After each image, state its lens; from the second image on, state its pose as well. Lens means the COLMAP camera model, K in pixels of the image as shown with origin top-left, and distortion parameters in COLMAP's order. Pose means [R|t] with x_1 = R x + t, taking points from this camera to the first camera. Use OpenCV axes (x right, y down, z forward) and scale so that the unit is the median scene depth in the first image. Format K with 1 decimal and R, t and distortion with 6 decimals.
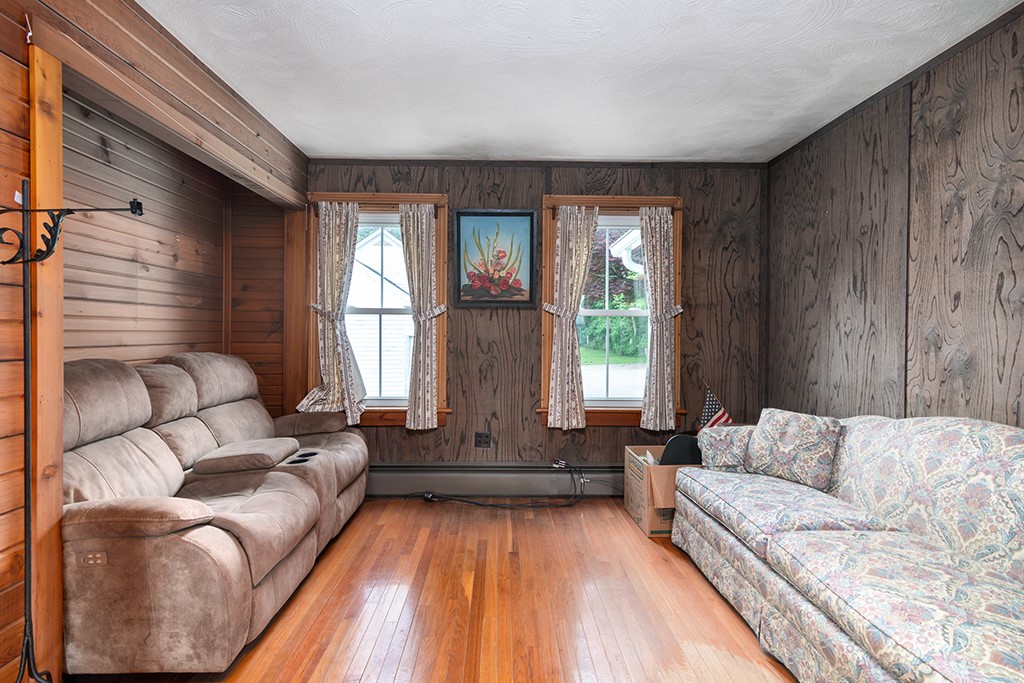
lens RADIAL K [[485.3, 0, 512.0], [0, 485.3, 341.5], [0, 0, 1]] dist [0.007646, 0.000583]
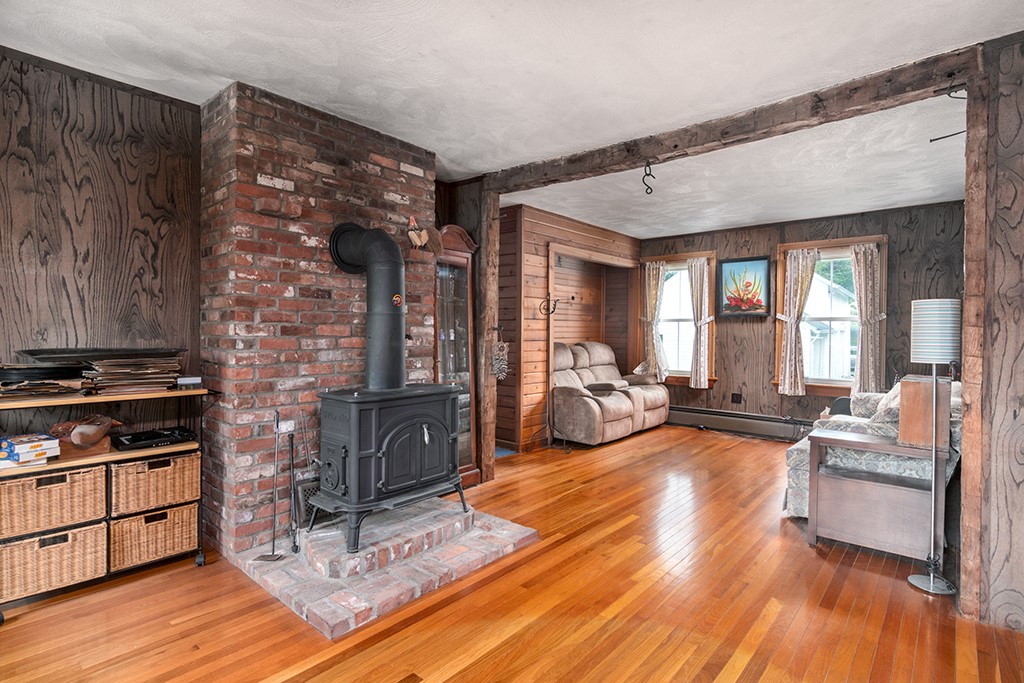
lens RADIAL K [[504.3, 0, 511.7], [0, 504.3, 327.9], [0, 0, 1]] dist [-0.002132, 0.000676]
pose [[0.738510, -0.004996, -0.674224, 0.531238], [-0.011915, 0.999720, -0.020459, 0.009295], [0.674137, 0.023142, 0.738244, -0.775792]]
